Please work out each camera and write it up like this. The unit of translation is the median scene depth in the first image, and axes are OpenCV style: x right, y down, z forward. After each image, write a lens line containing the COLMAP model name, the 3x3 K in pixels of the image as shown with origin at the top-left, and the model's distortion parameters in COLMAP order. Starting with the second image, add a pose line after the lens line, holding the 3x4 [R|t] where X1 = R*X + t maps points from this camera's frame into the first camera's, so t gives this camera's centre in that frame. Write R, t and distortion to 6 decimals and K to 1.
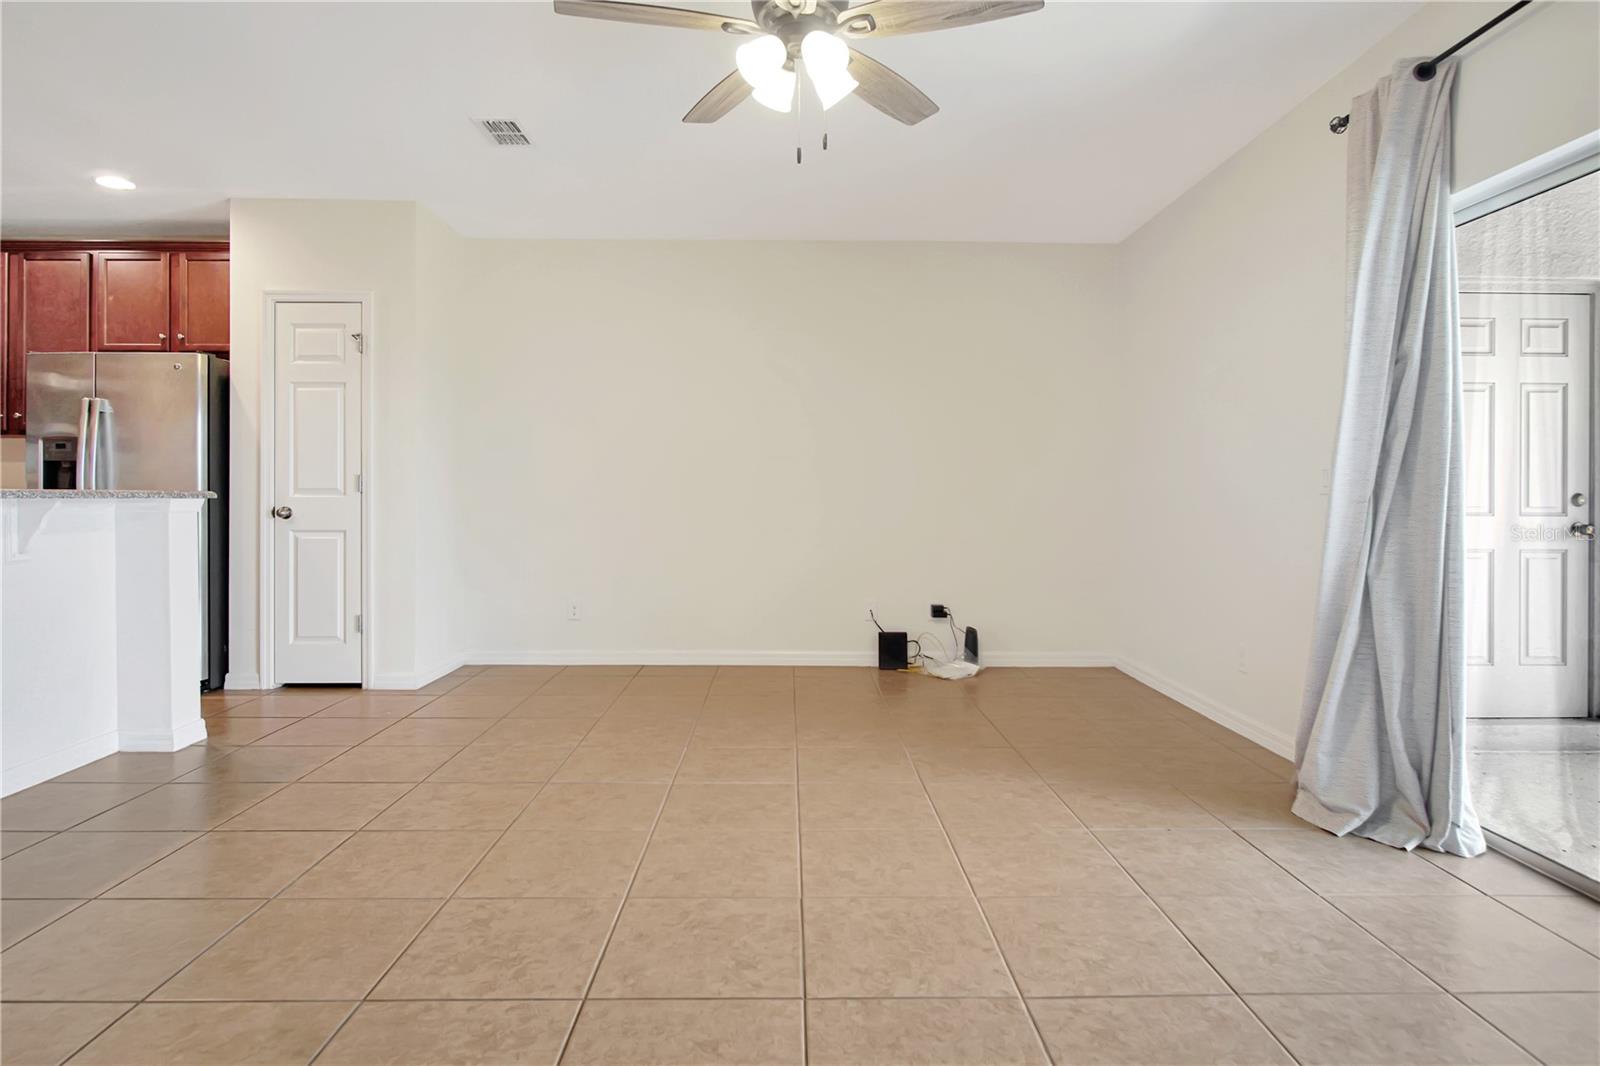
lens RADIAL K [[868.1, 0, 800.1], [0, 868.1, 491.8], [0, 0, 1]] dist [-0.002985, -0.001721]
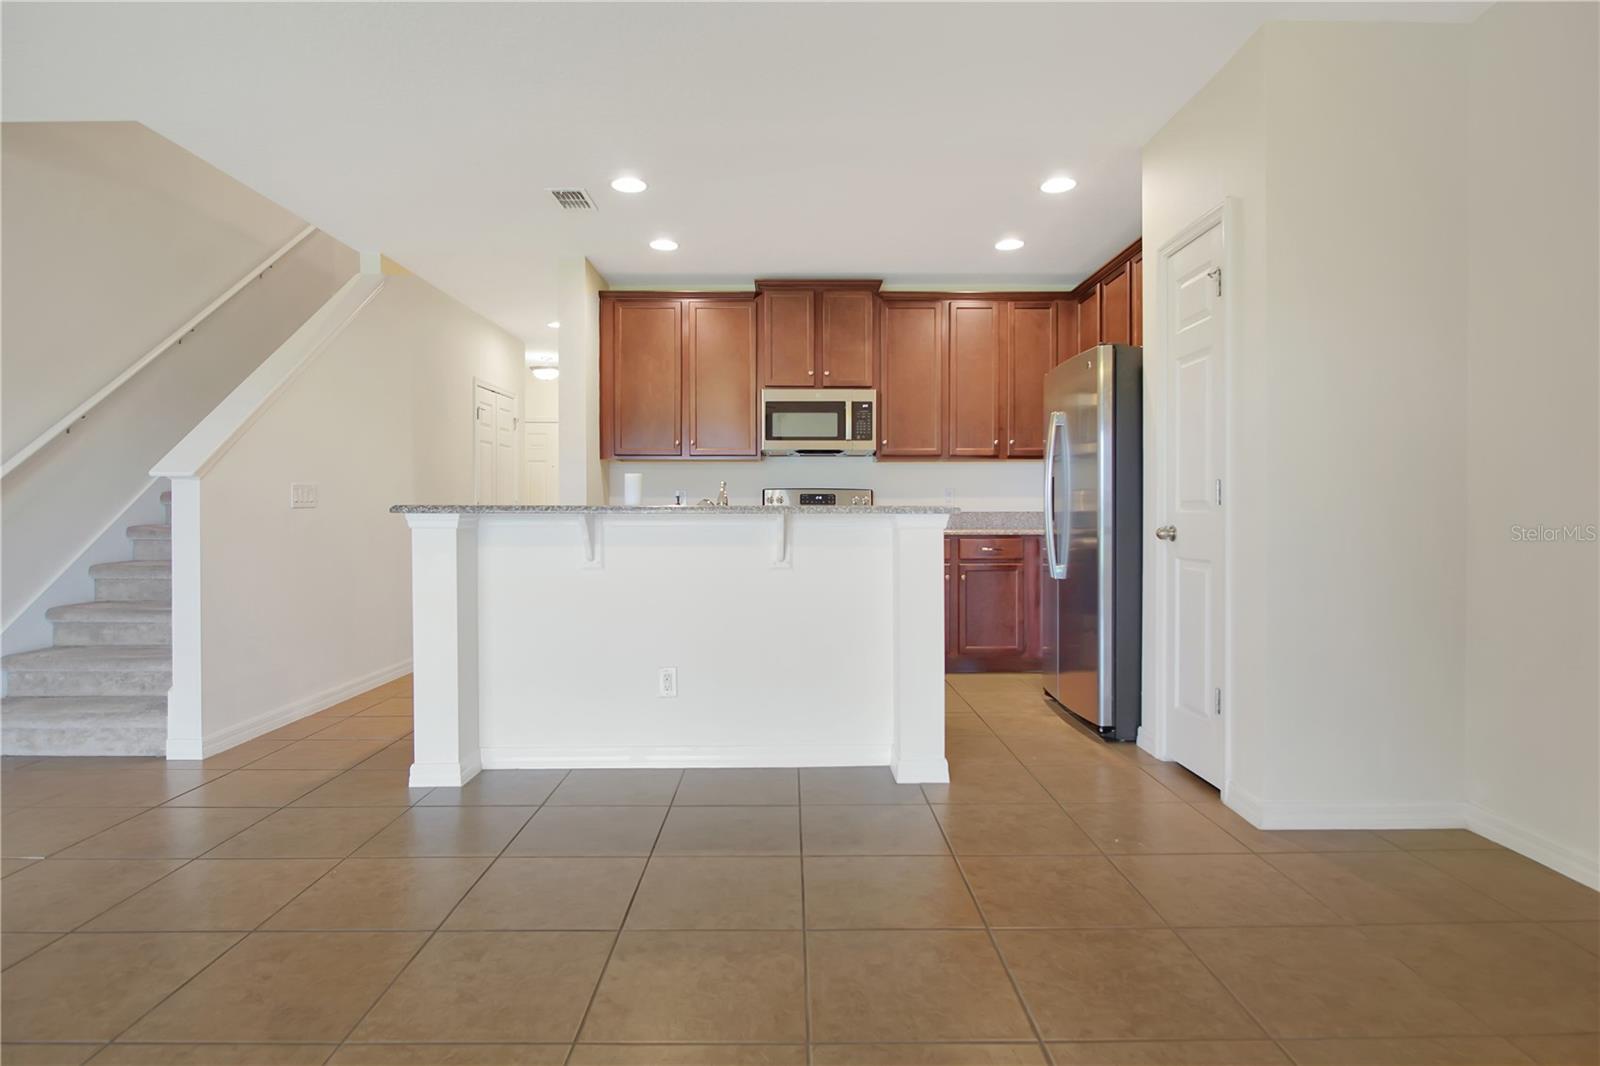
lens RADIAL K [[875.2, 0, 800.0], [0, 875.2, 533.0], [0, 0, 1]] dist [-0.005403, -0.002446]
pose [[-0.007657, 0.022093, -0.999727, 0.202708], [0.004003, 0.999749, 0.022063, 0.007043], [0.999963, -0.003833, -0.007744, 0.844045]]
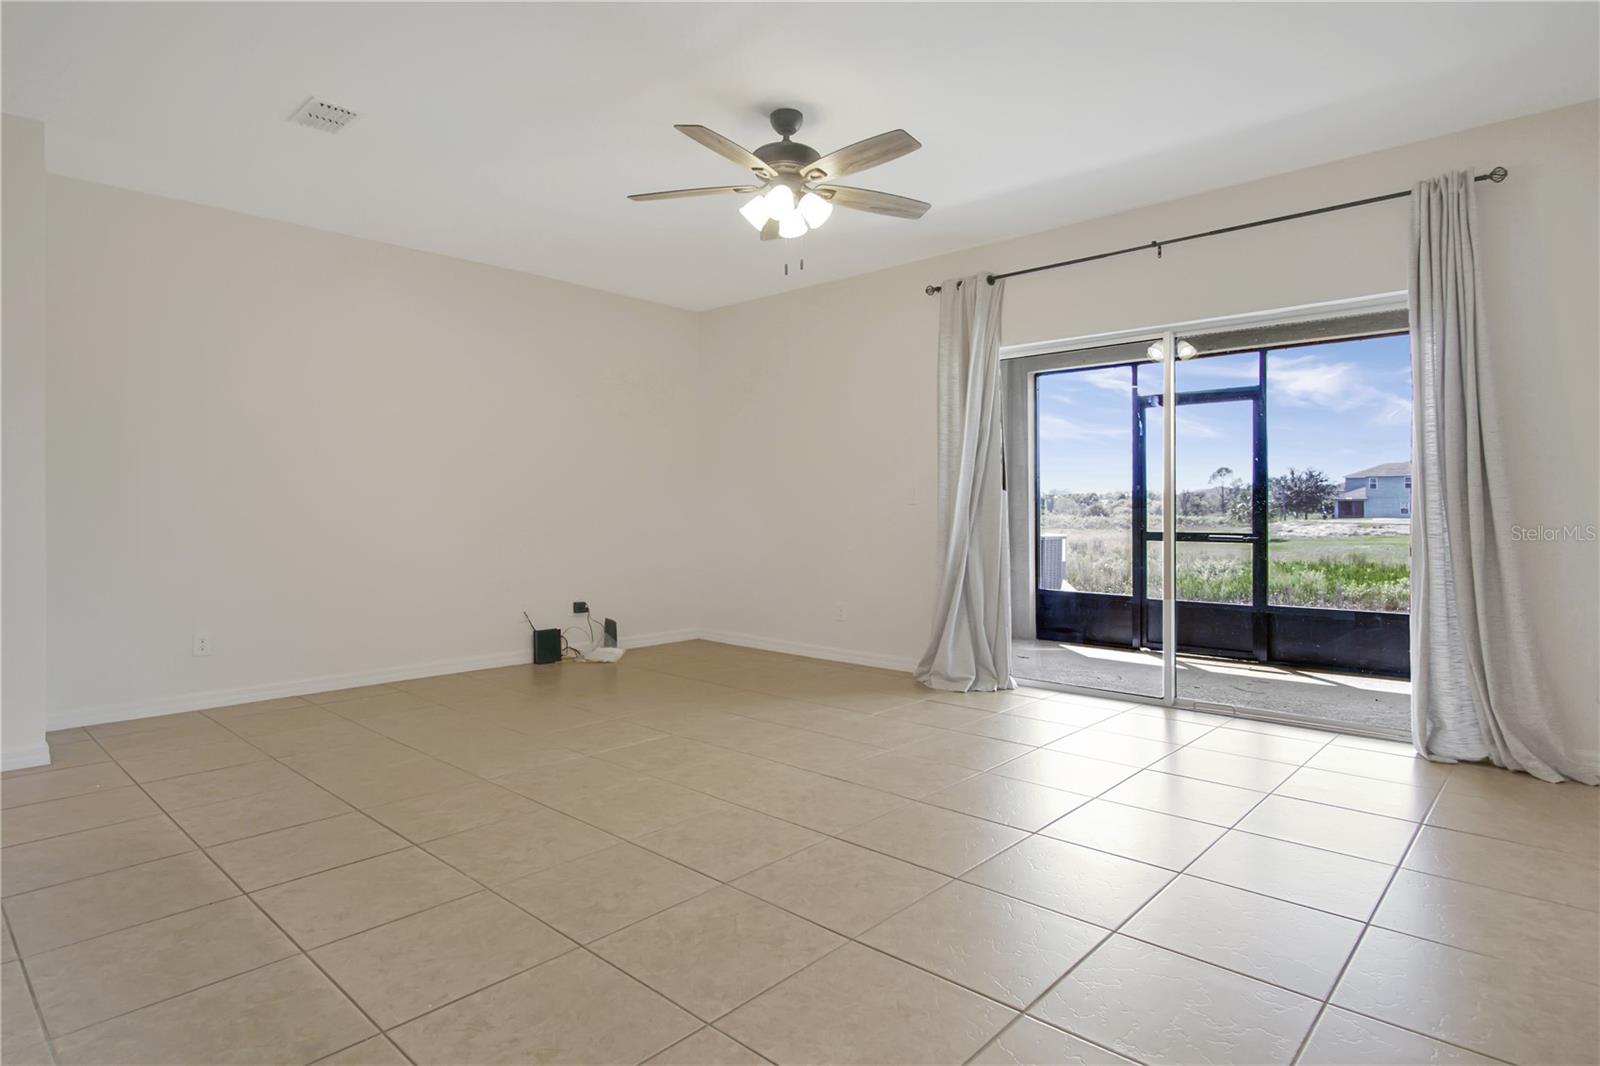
lens RADIAL K [[870.3, 0, 807.1], [0, 870.3, 500.2], [0, 0, 1]] dist [-0.001916, 0.000240]
pose [[0.686980, 0.000845, 0.726676, -0.668649], [0.001305, 0.999996, -0.002397, -0.001011], [-0.726675, 0.002595, 0.686976, -0.008887]]
